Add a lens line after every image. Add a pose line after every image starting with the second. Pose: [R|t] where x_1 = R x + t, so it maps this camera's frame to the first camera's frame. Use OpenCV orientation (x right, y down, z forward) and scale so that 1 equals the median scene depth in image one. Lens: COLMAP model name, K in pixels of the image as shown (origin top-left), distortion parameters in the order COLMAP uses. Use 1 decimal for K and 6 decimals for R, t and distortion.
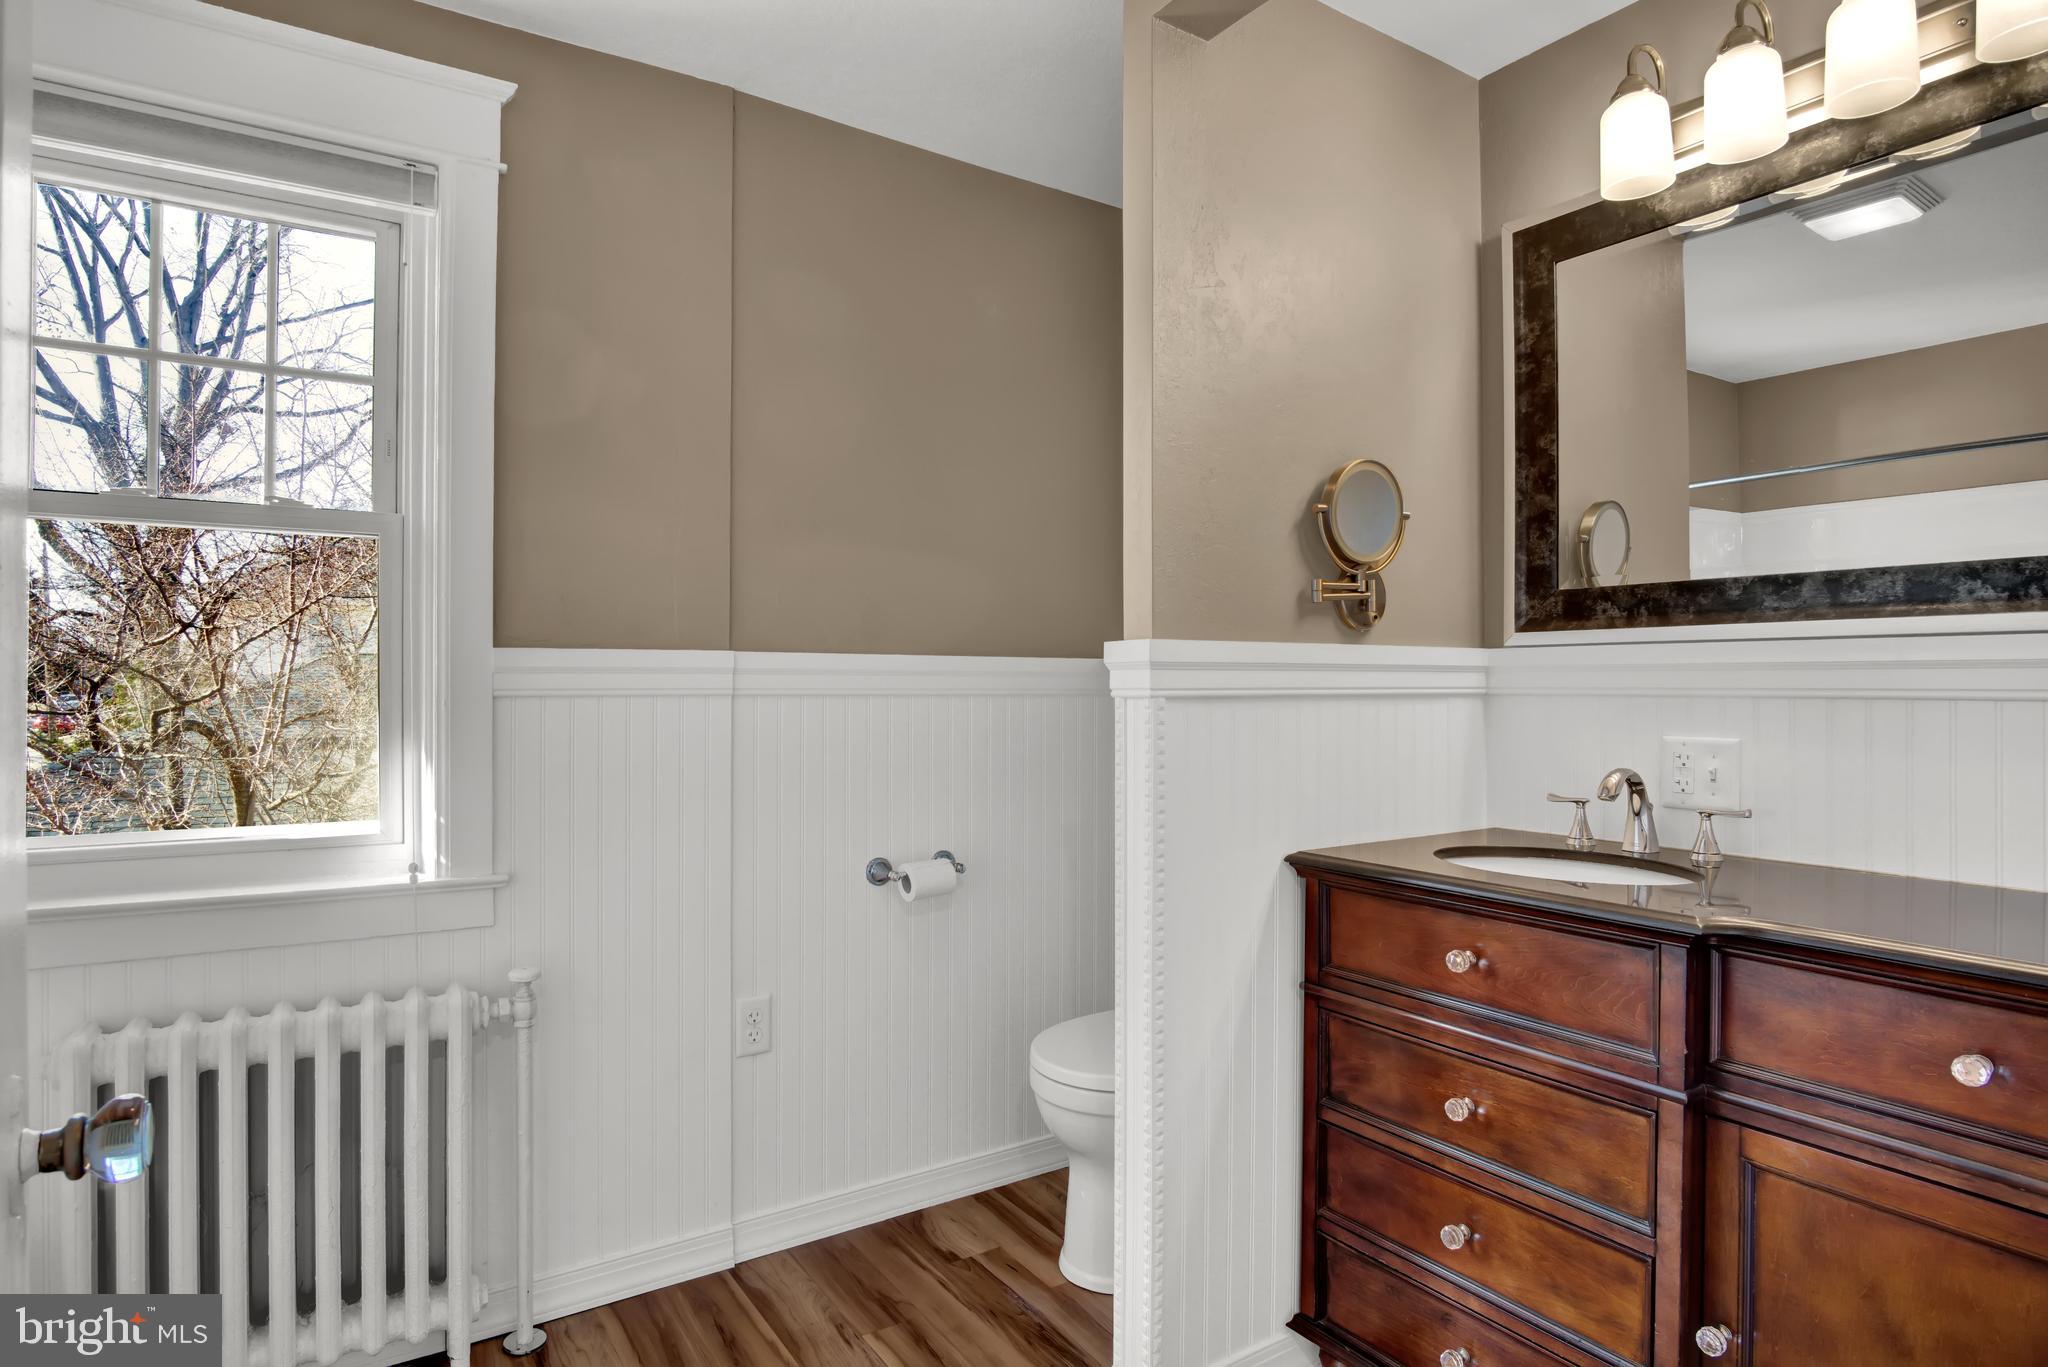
lens RADIAL K [[1105.9, 0, 1019.0], [0, 1105.9, 661.2], [0, 0, 1]] dist [-0.019182, 0.000082]
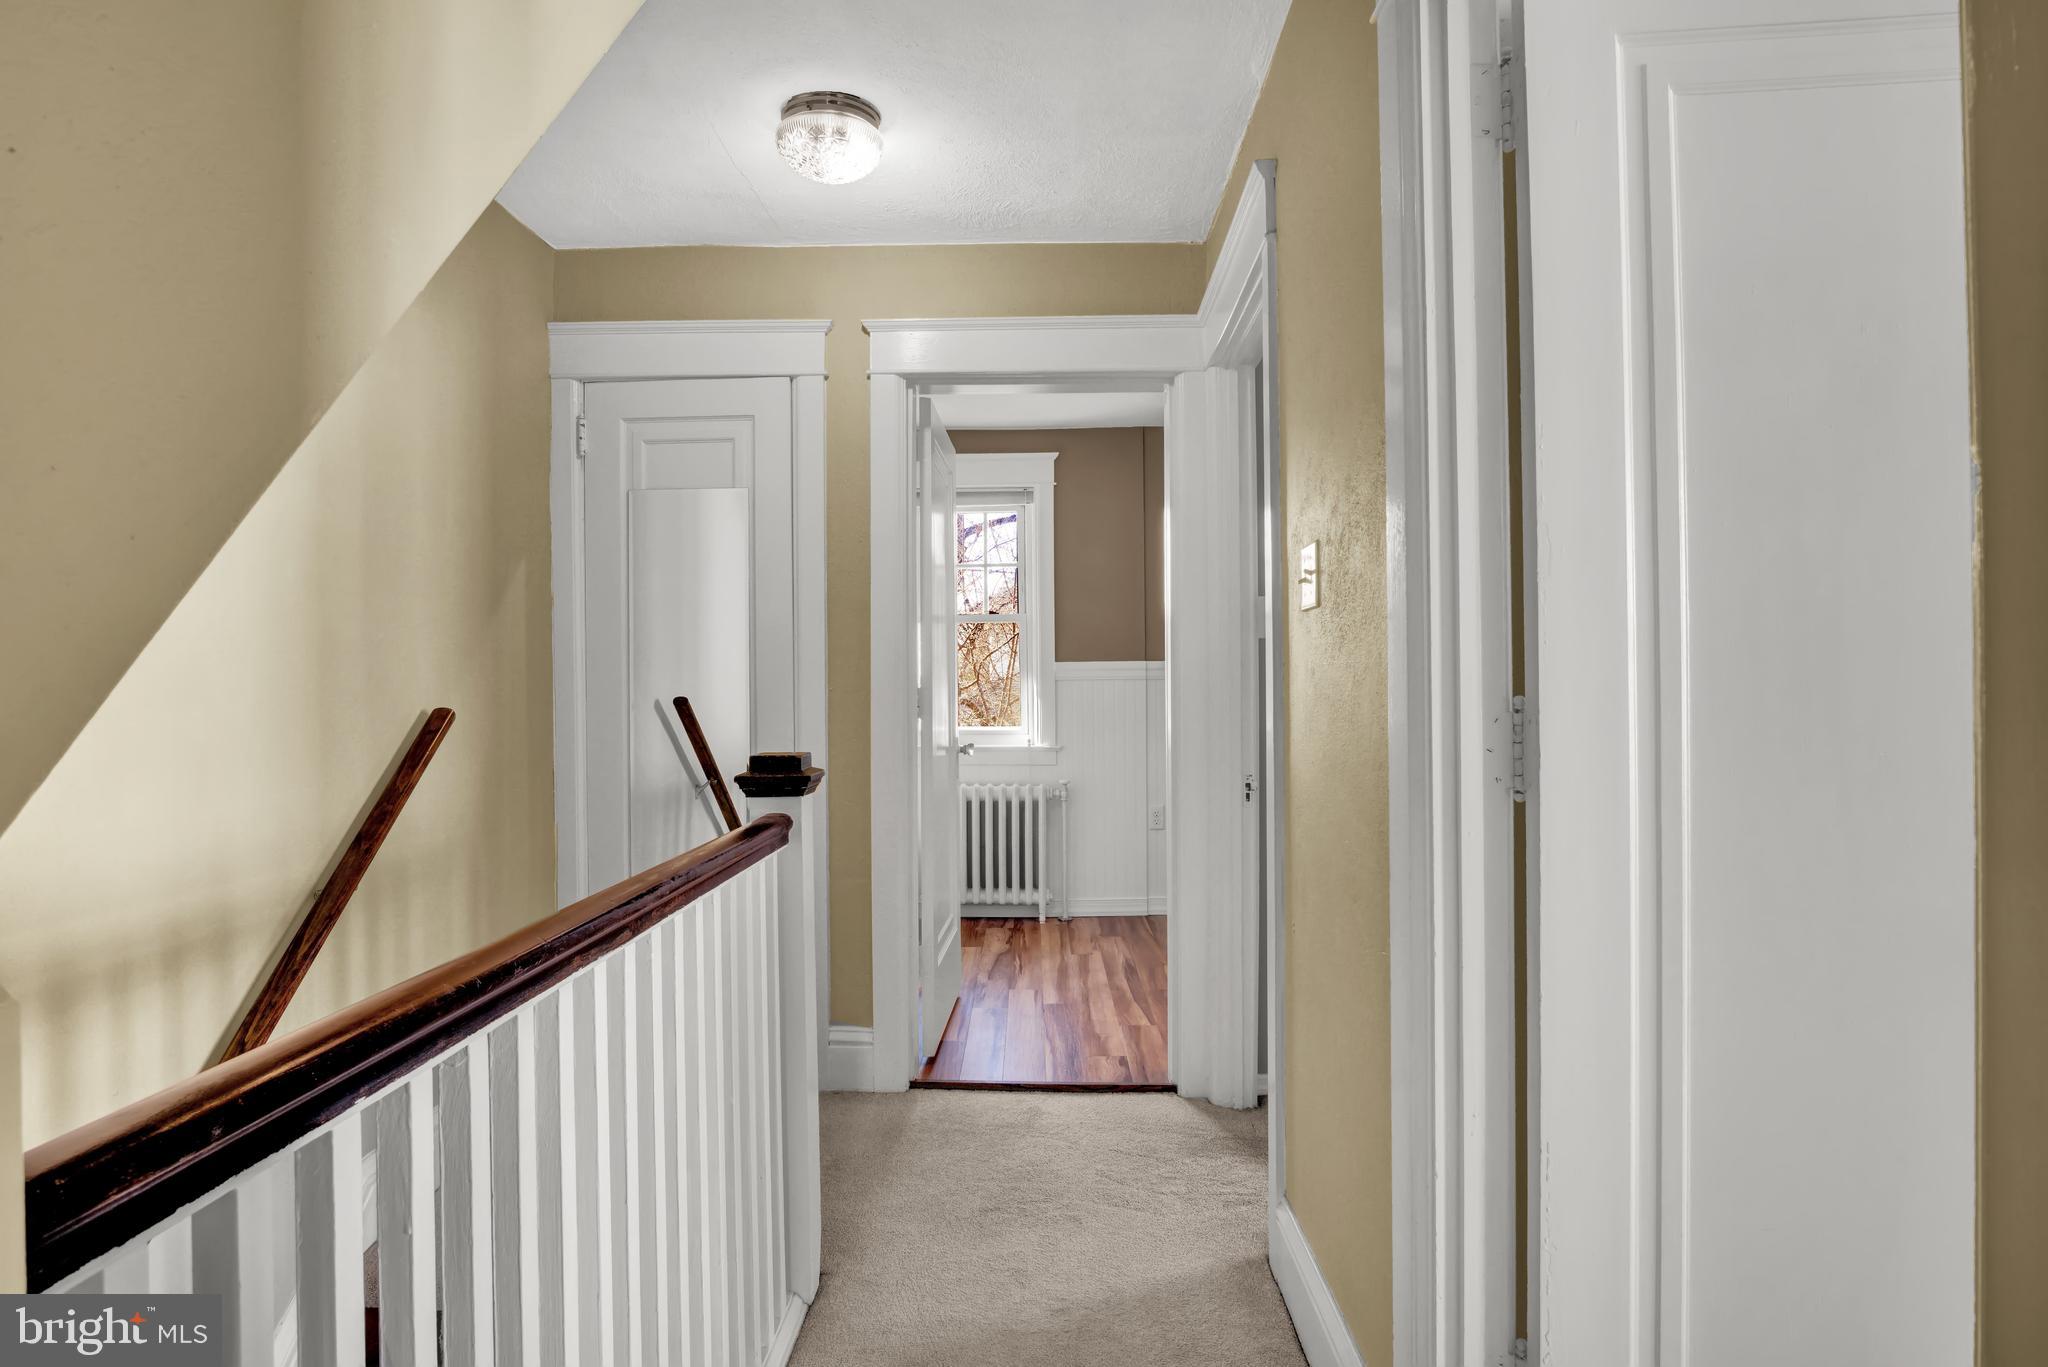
lens RADIAL K [[1103.6, 0, 1015.1], [0, 1103.6, 678.5], [0, 0, 1]] dist [-0.015592, 0.000962]
pose [[0.825057, 0.002018, -0.565046, 0.996976], [0.006802, 0.999886, 0.013503, -0.006549], [0.565008, -0.014984, 0.824949, -1.321556]]
